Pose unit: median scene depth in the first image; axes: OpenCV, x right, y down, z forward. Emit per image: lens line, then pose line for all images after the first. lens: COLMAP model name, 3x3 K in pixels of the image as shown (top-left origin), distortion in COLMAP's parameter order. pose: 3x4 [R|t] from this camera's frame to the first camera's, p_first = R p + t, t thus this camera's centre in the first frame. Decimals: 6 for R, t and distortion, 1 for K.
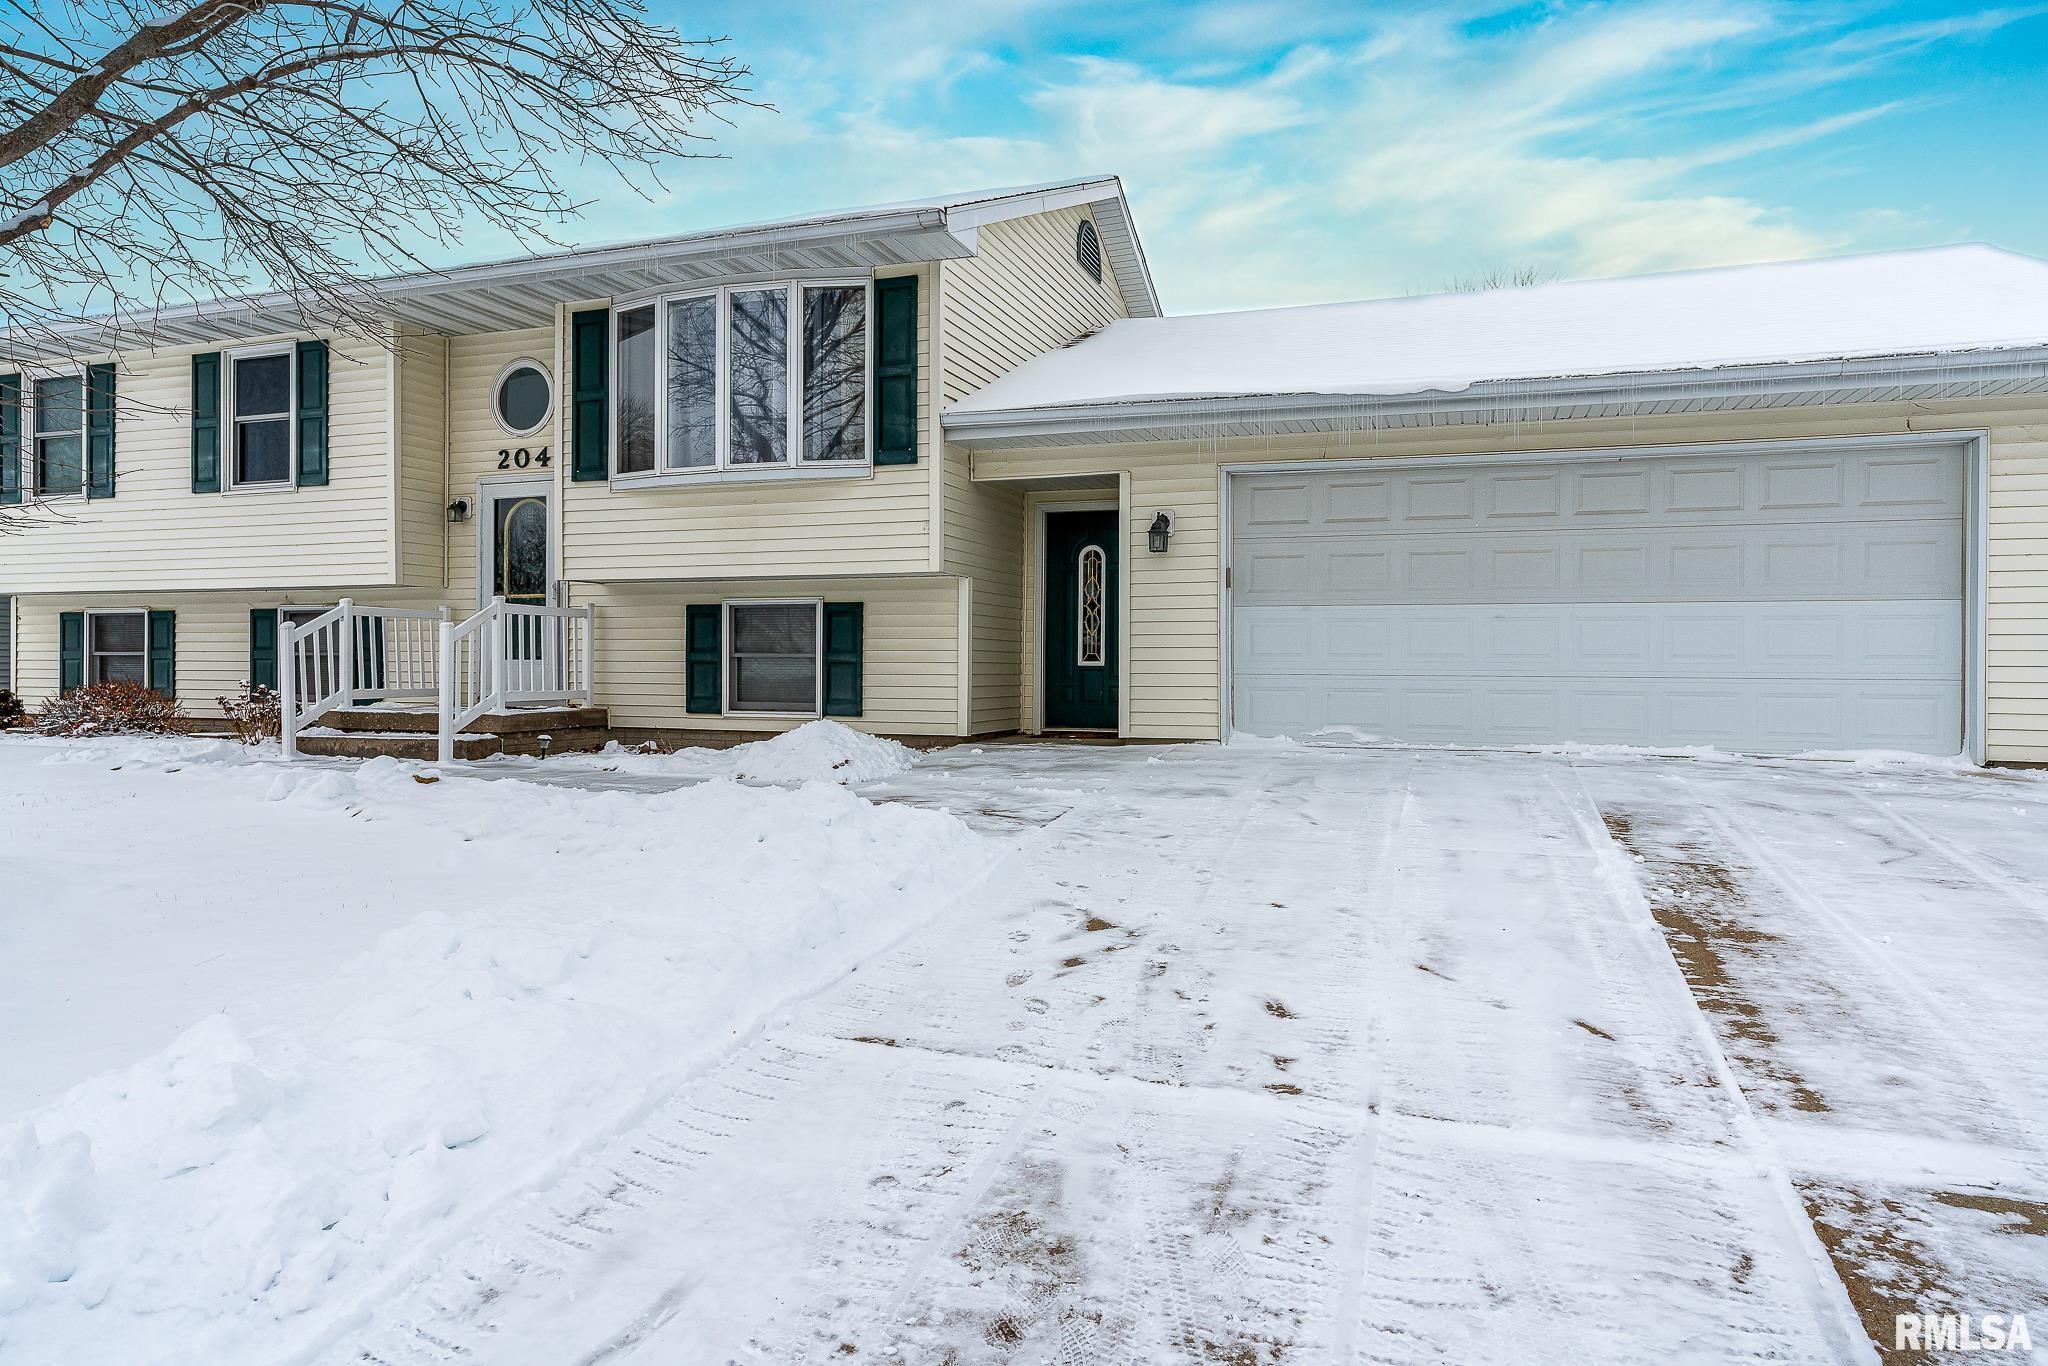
lens RADIAL K [[1278.5, 0, 1023.1], [0, 1278.5, 679.1], [0, 0, 1]] dist [0.011790, 0.002780]
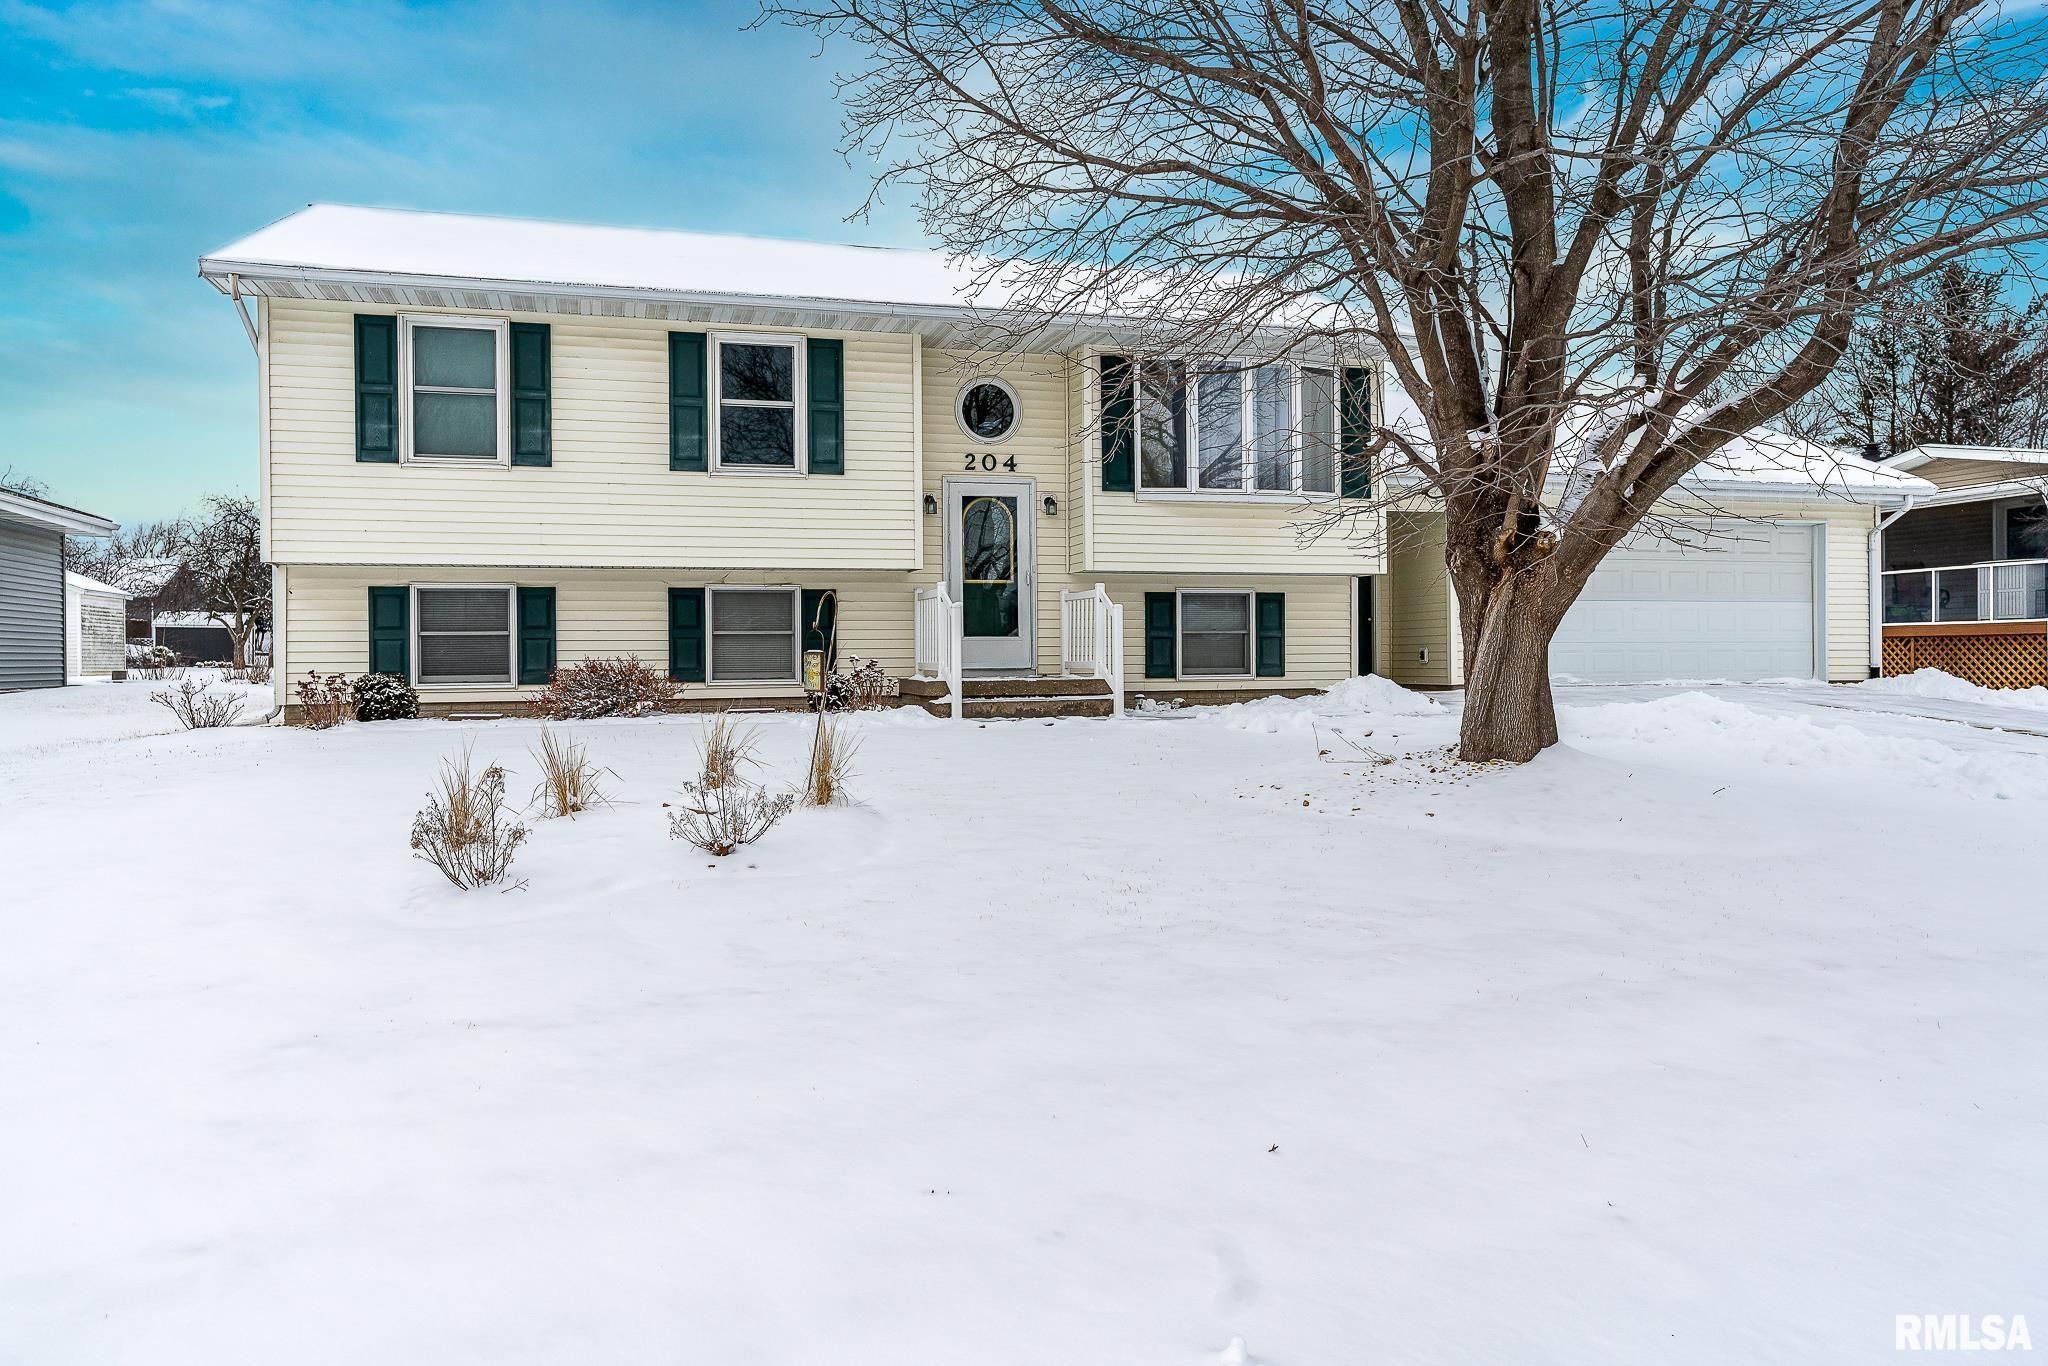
lens RADIAL K [[1354.2, 0, 1013.2], [0, 1354.2, 670.3], [0, 0, 1]] dist [-0.004607, 0.000411]
pose [[0.806691, -0.015545, 0.590768, -1.161276], [0.018049, 0.999836, 0.001663, 0.014301], [-0.590697, 0.009322, 0.806839, 0.001994]]
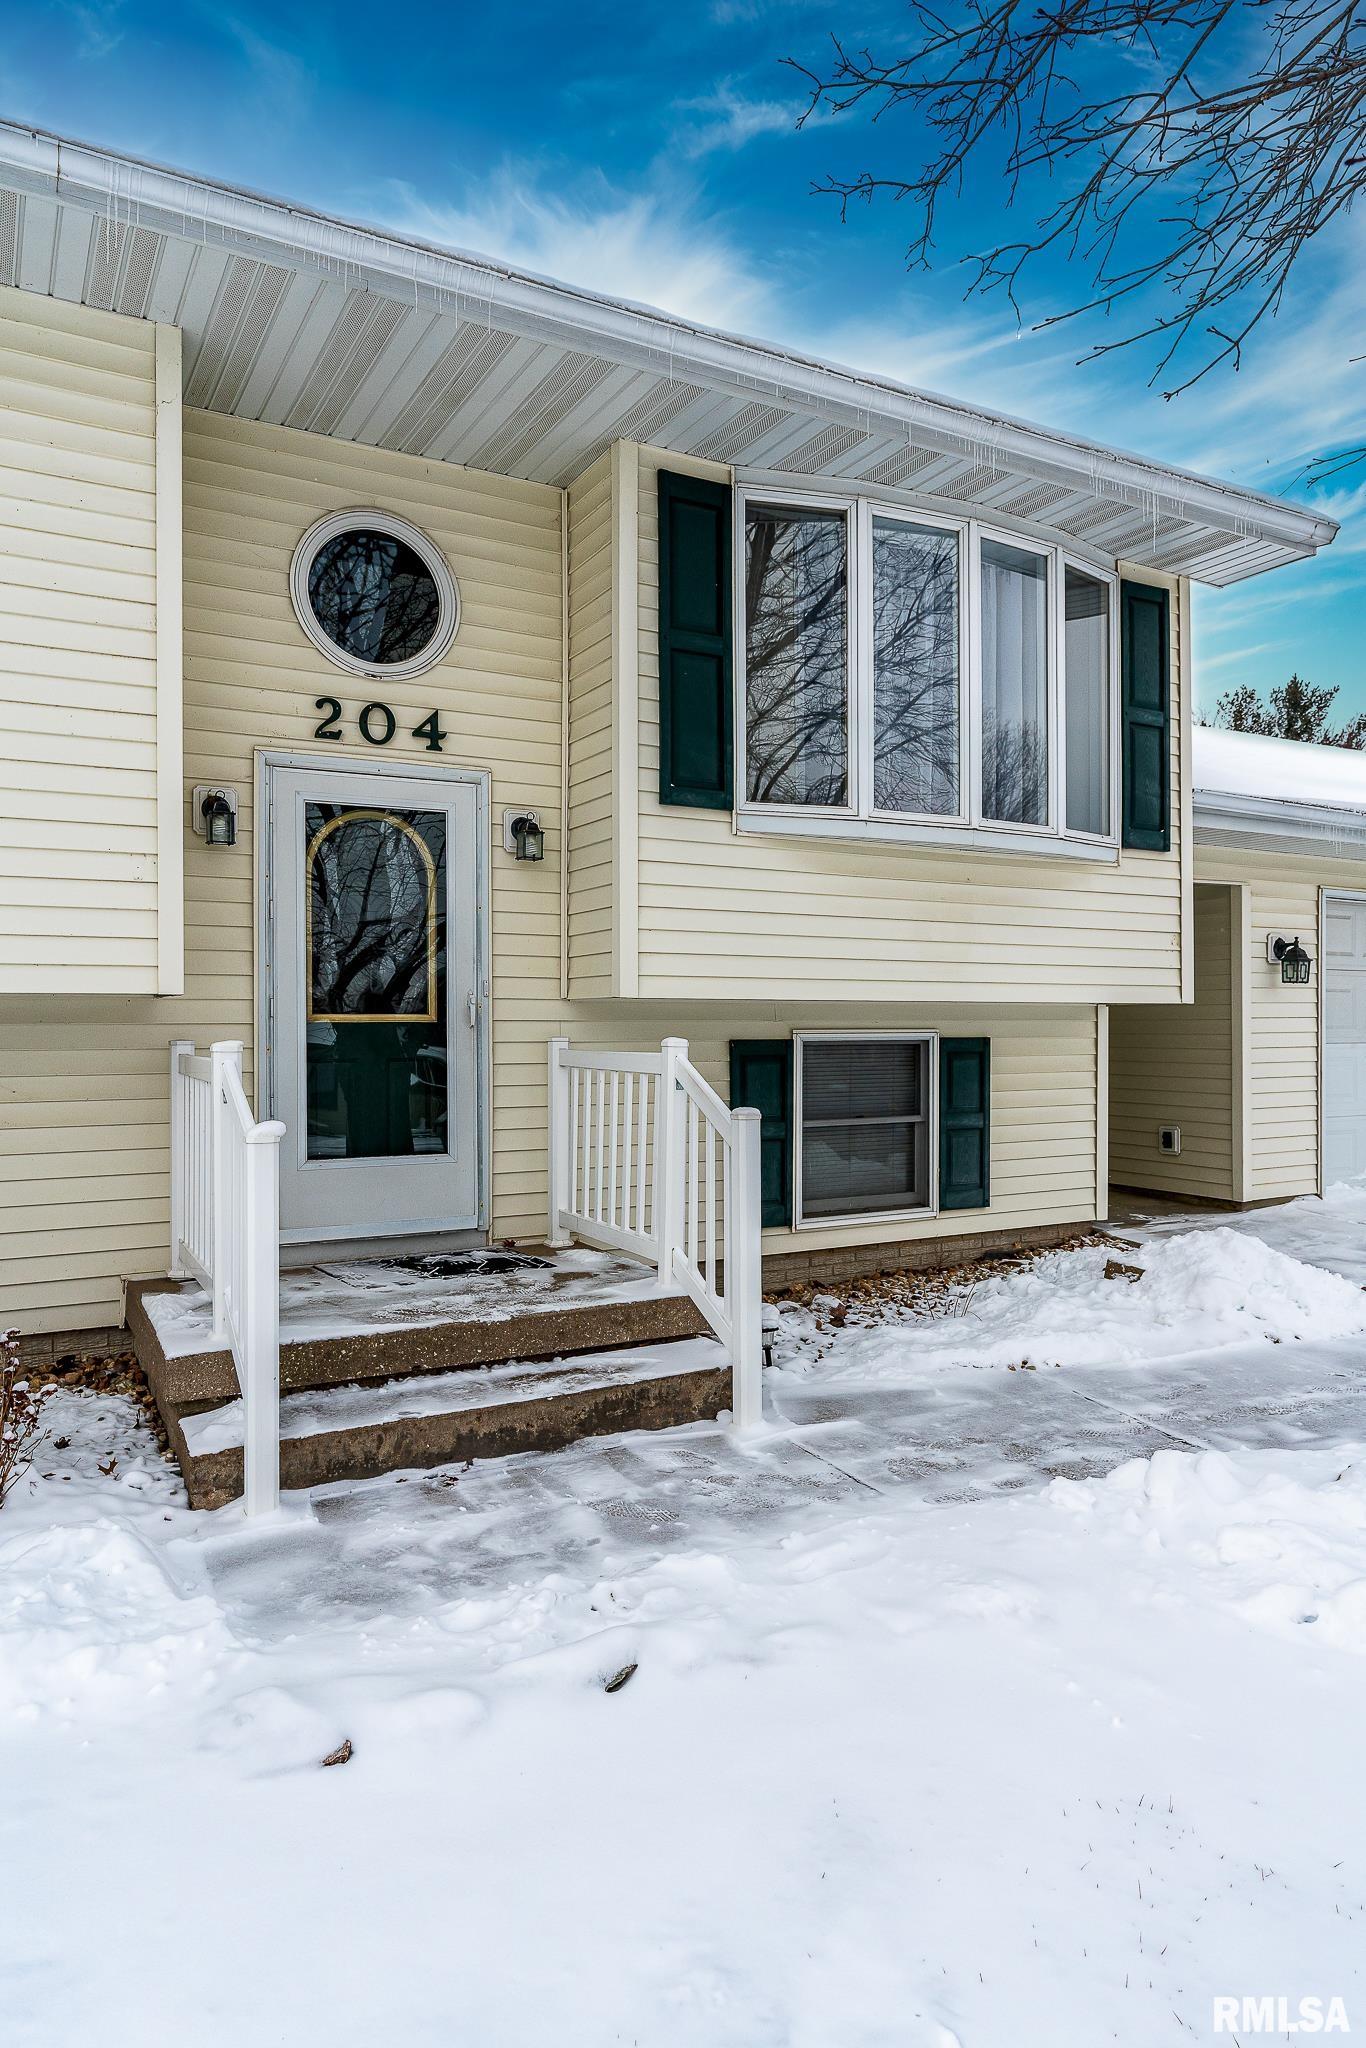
lens RADIAL K [[1266.3, 0, 679.6], [0, 1266.3, 1036.9], [0, 0, 1]] dist [0.002072, 0.000852]
pose [[0.662912, -0.012057, 0.748600, -0.702796], [0.009685, 0.999925, 0.007528, -0.064110], [-0.748635, 0.002260, 0.662979, 0.645807]]
